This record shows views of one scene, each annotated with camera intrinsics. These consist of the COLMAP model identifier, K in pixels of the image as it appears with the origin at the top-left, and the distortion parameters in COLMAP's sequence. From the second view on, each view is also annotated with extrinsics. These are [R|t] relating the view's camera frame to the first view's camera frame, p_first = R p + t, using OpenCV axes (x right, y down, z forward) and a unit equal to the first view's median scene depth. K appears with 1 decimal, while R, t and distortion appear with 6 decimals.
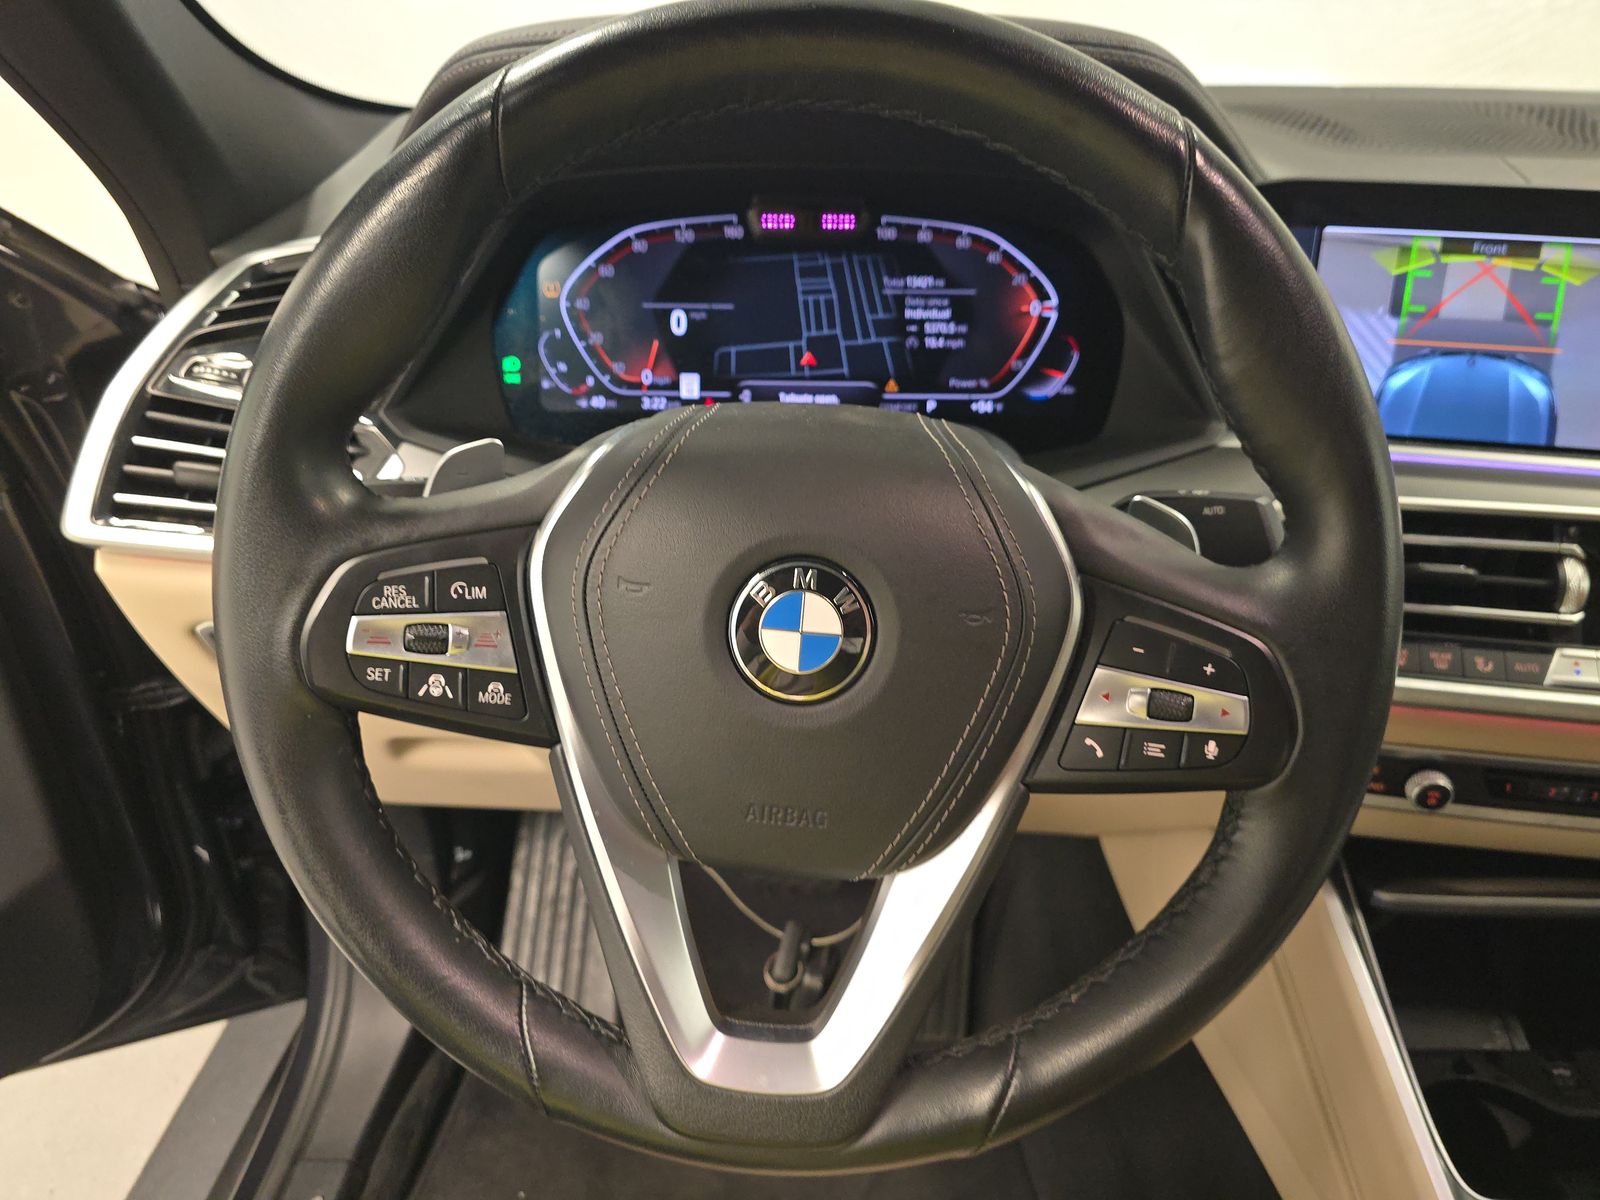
lens RADIAL K [[1091.9, 0, 800.0], [0, 1091.9, 600.0], [0, 0, 1]] dist [0.029049, -0.056822]
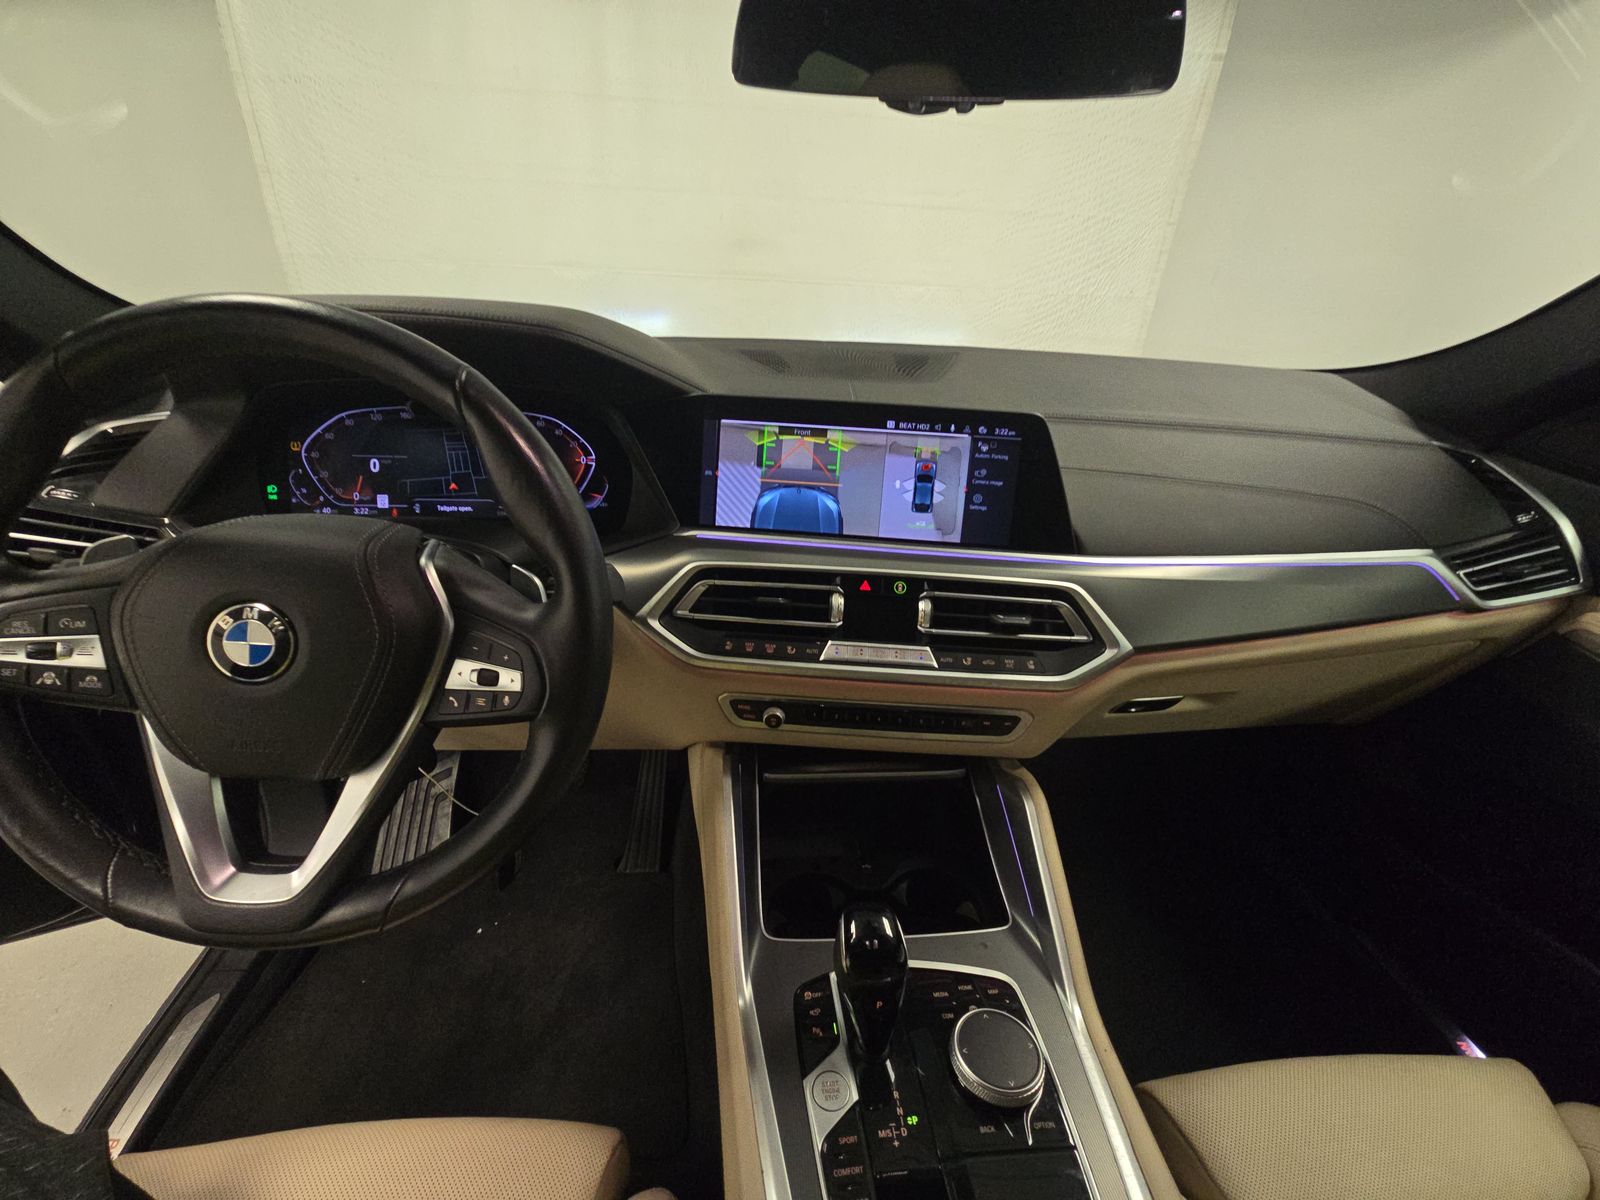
lens RADIAL K [[635.0, 0, 800.0], [0, 635.0, 600.0], [0, 0, 1]] dist [0.000678, -0.004907]
pose [[0.992449, -0.015494, 0.121671, 0.483991], [0.018962, 0.999445, -0.027397, 0.002587], [-0.121179, 0.029497, 0.992192, -0.093342]]
